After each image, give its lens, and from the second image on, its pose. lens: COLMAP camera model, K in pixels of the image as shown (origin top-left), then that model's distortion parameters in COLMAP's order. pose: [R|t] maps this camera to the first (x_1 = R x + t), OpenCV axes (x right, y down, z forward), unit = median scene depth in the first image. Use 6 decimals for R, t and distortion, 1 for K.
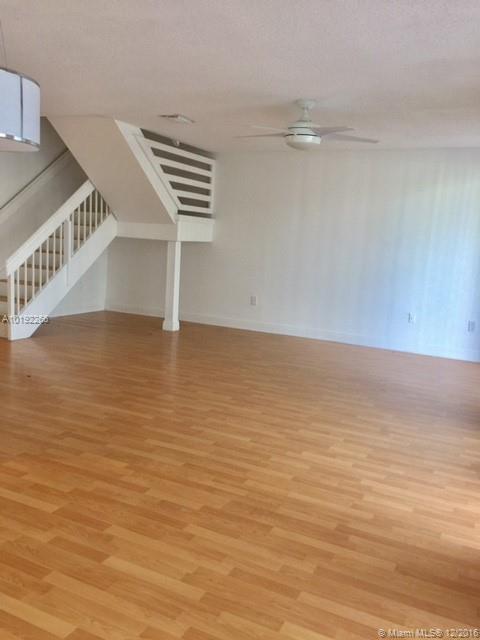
lens RADIAL K [[544.6, 0, 238.1], [0, 544.6, 319.9], [0, 0, 1]] dist [-0.015165, -0.007575]
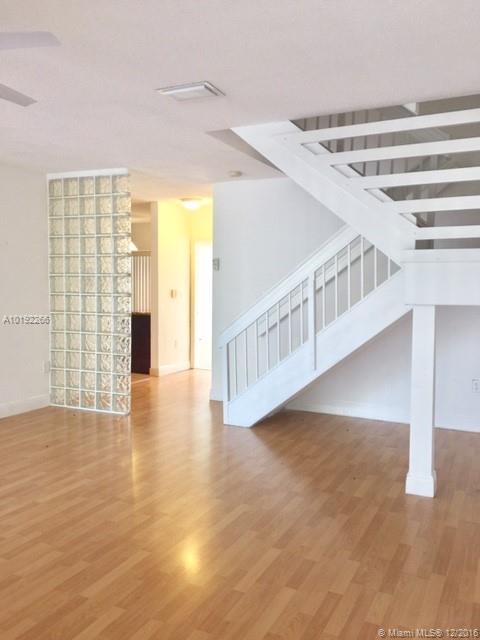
lens RADIAL K [[544.6, 0, 240.2], [0, 544.6, 319.4], [0, 0, 1]] dist [-0.015165, -0.007575]
pose [[-0.018352, 0.003501, -0.999825, 0.376988], [-0.150680, 0.988563, 0.006227, -0.115732], [0.988412, 0.150768, -0.017615, 0.881011]]
